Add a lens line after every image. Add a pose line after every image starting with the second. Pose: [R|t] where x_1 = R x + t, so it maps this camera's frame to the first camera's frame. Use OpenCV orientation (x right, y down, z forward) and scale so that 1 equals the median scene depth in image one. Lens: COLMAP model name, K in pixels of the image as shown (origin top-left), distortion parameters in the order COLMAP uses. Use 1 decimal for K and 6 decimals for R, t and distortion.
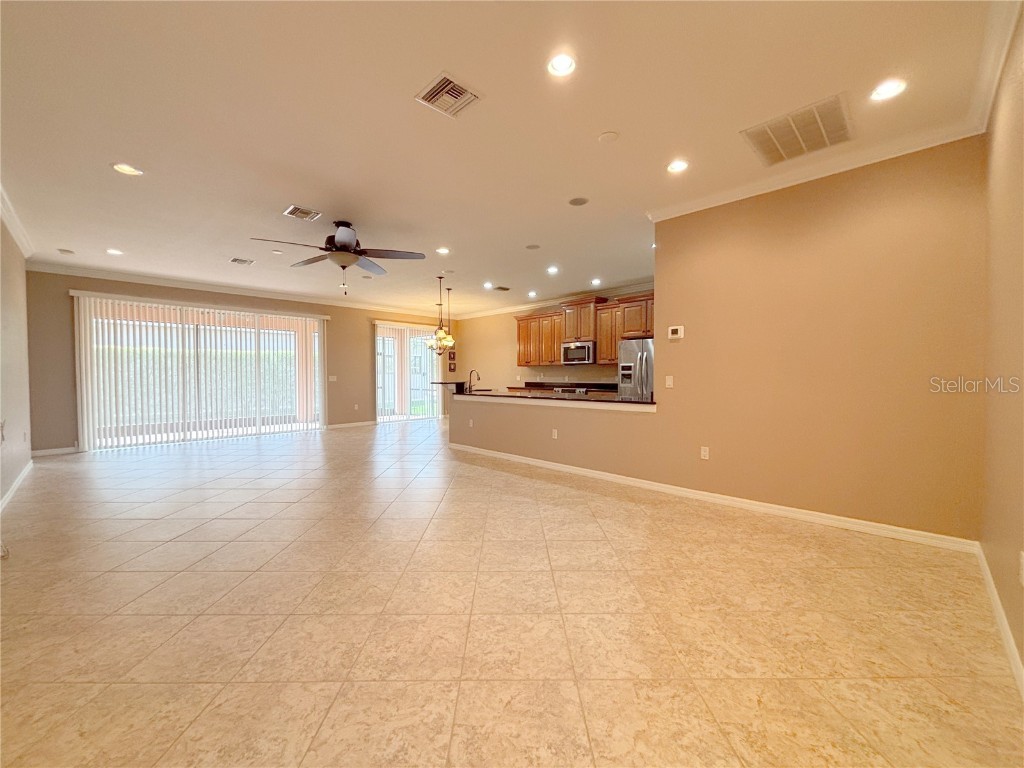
lens RADIAL K [[417.7, 0, 507.9], [0, 417.7, 382.4], [0, 0, 1]] dist [0.001872, 0.000164]
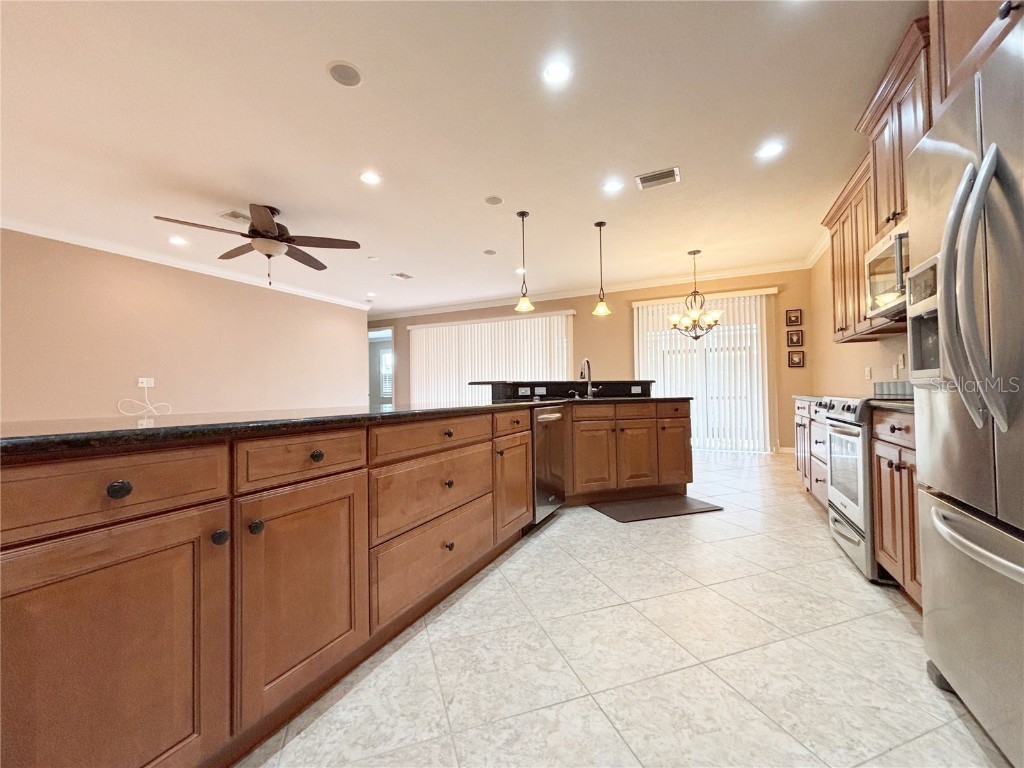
lens RADIAL K [[412.4, 0, 512.0], [0, 412.4, 384.0], [0, 0, 1]] dist [0.001367, 0.000400]
pose [[0.330781, -0.019590, -0.943504, 0.360004], [-0.003328, 0.999754, -0.021925, 0.011580], [0.943702, 0.010392, 0.330635, 0.713930]]
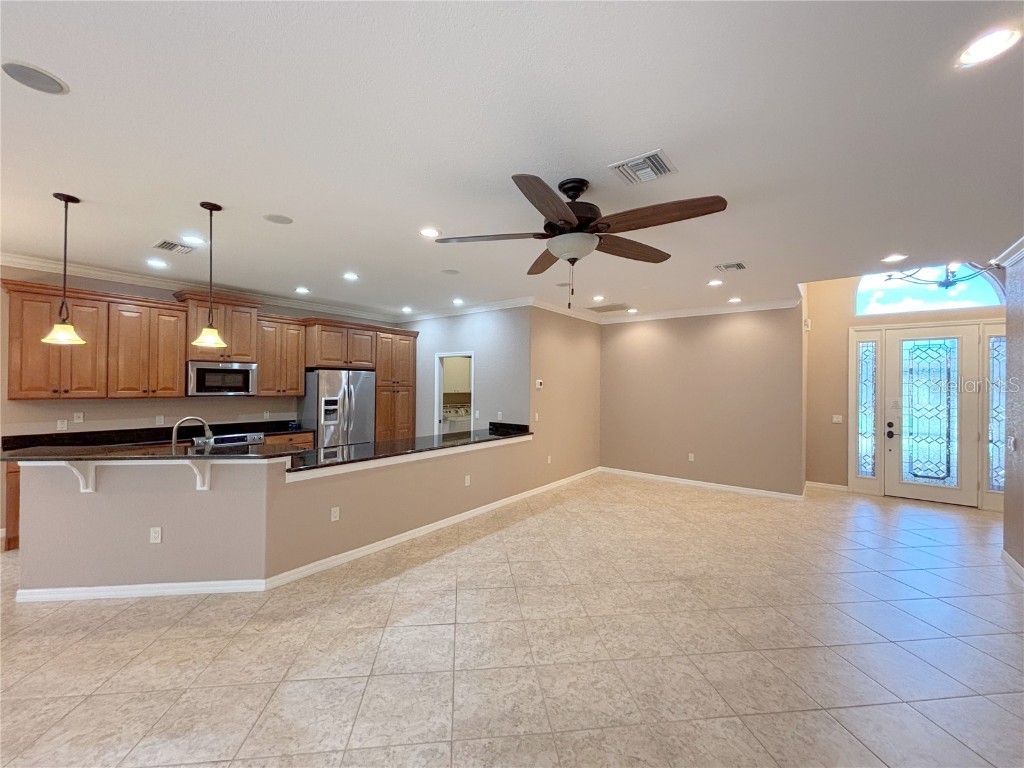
lens RADIAL K [[412.4, 0, 512.0], [0, 412.4, 384.0], [0, 0, 1]] dist [0.001367, 0.000400]
pose [[-0.130010, 0.001548, 0.991511, -0.560170], [0.006120, 0.999981, -0.000759, -0.064103], [-0.991494, 0.005970, -0.130017, 0.689400]]
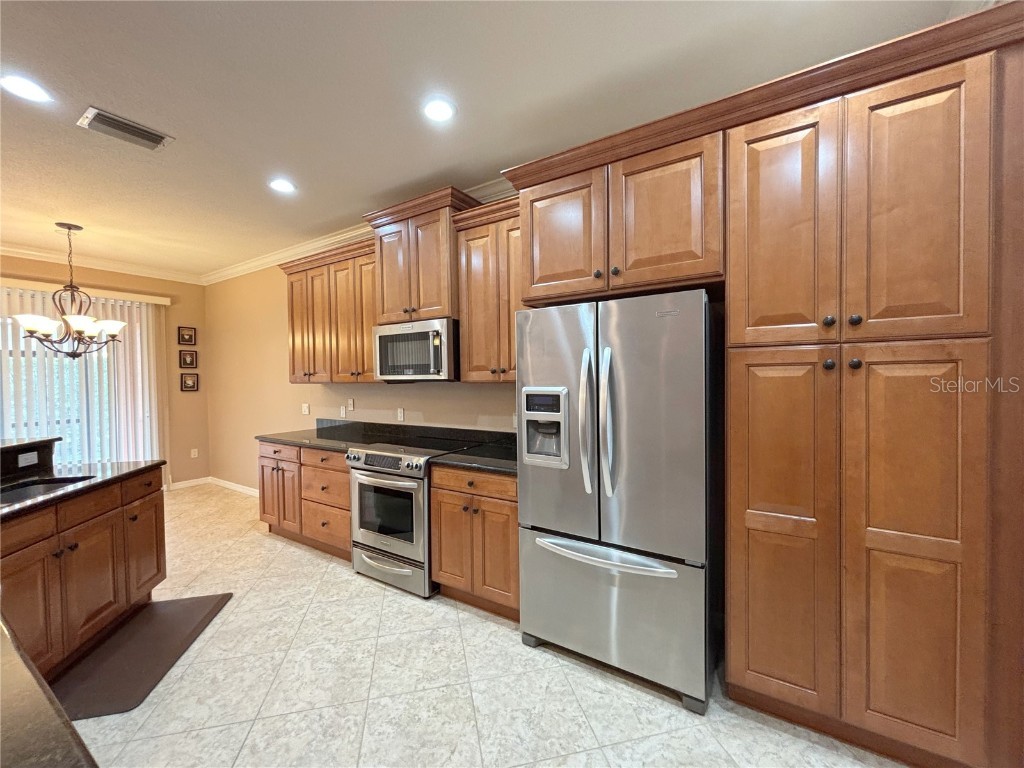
lens RADIAL K [[412.4, 0, 512.0], [0, 412.4, 384.0], [0, 0, 1]] dist [0.001367, 0.000400]
pose [[0.975754, -0.015617, 0.218312, 0.185690], [0.015576, 0.999877, 0.001912, -0.044111], [-0.218315, 0.001535, 0.975877, 0.671249]]
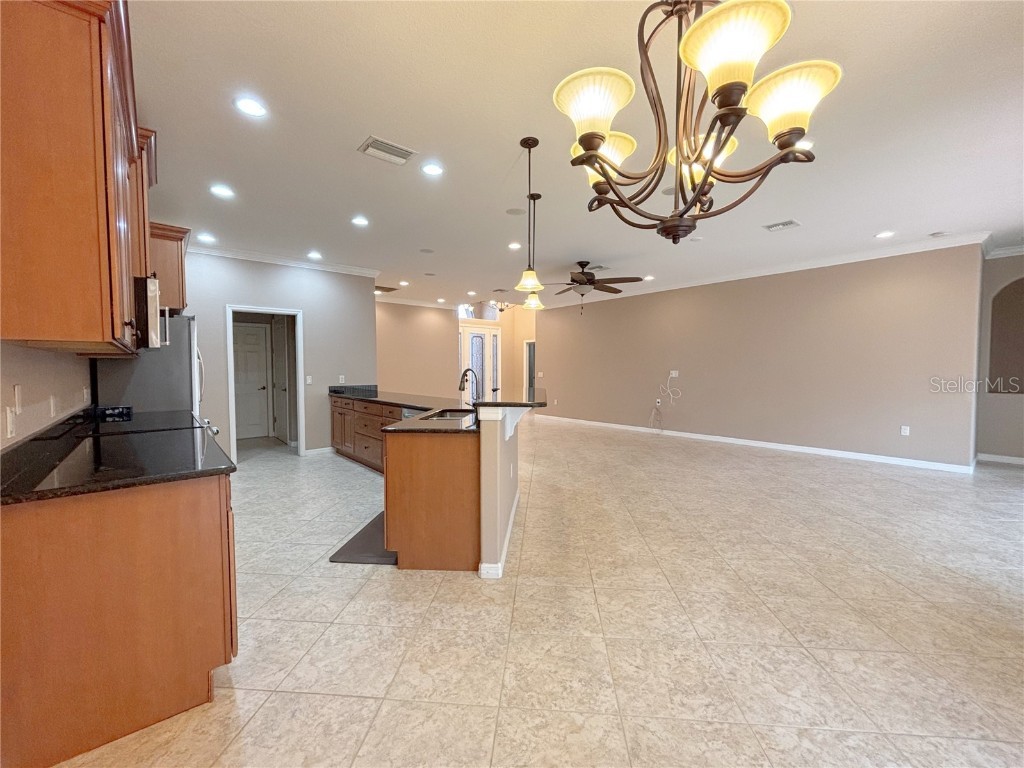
lens RADIAL K [[417.7, 0, 507.9], [0, 417.7, 382.4], [0, 0, 1]] dist [0.001872, 0.000164]
pose [[-0.996418, 0.004562, 0.084443, -0.159563], [0.009089, 0.998537, 0.053302, -0.037890], [-0.084077, 0.053878, -0.995002, 1.410261]]
